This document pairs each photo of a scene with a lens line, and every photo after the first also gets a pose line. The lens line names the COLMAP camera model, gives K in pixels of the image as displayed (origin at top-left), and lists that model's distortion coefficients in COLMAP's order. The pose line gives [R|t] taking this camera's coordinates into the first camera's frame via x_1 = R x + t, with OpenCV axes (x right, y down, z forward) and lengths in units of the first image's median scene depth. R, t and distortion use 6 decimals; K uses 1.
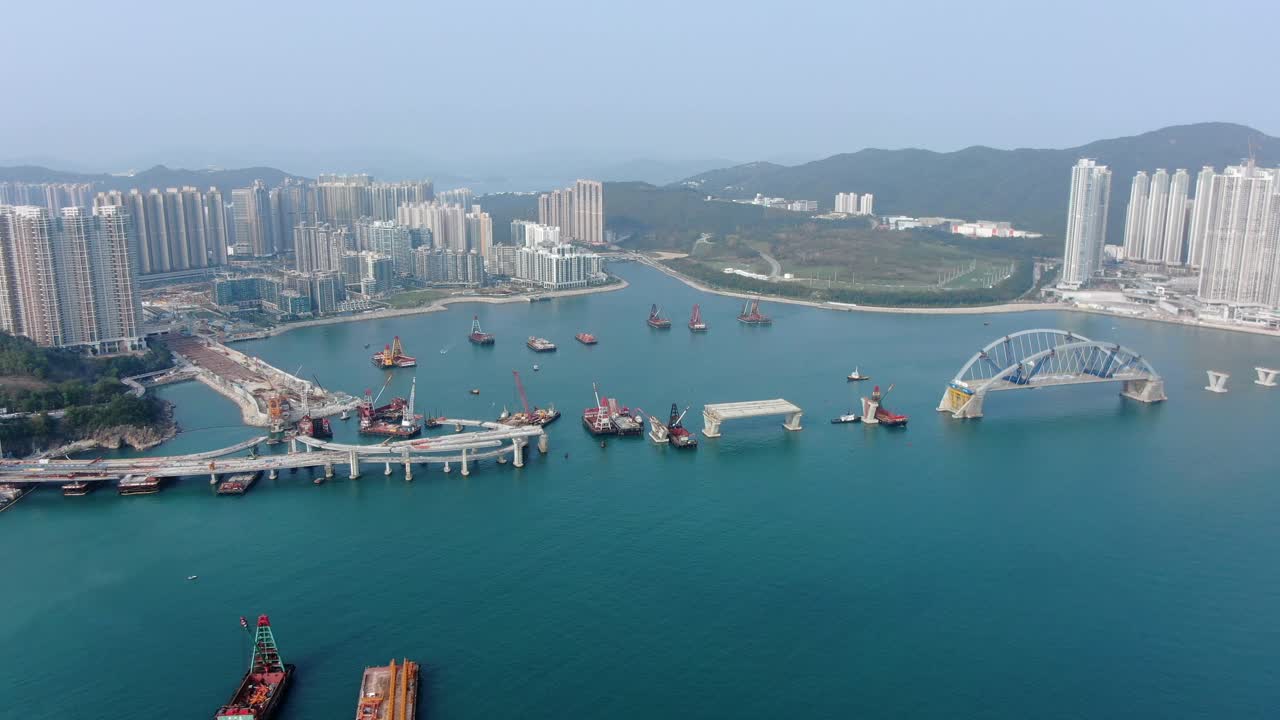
lens RADIAL K [[956.8, 0, 640.0], [0, 956.8, 360.0], [0, 0, 1]] dist [-0.011565, -0.002528]
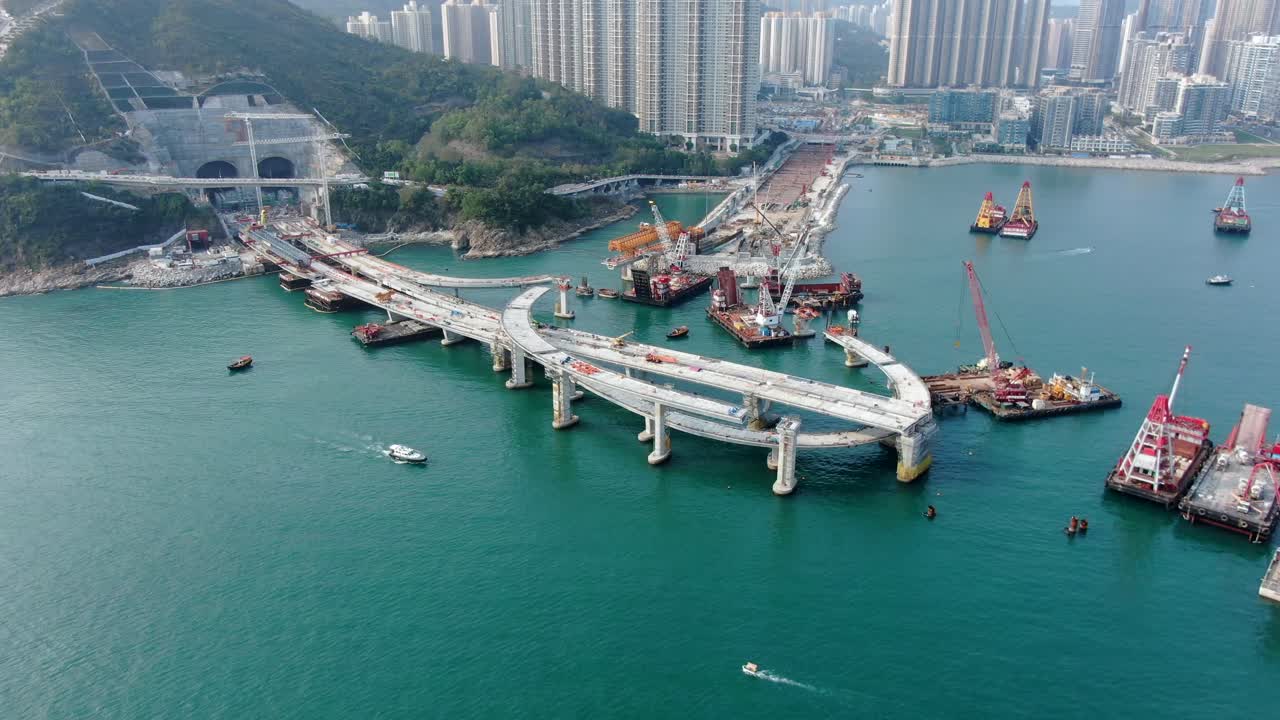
lens RADIAL K [[956.8, 0, 640.0], [0, 956.8, 360.0], [0, 0, 1]] dist [-0.011565, -0.002528]
pose [[0.566999, 0.287409, -0.771951, 0.082303], [-0.176656, 0.957777, 0.226840, -0.011487], [0.804552, 0.007752, 0.593831, 0.484899]]
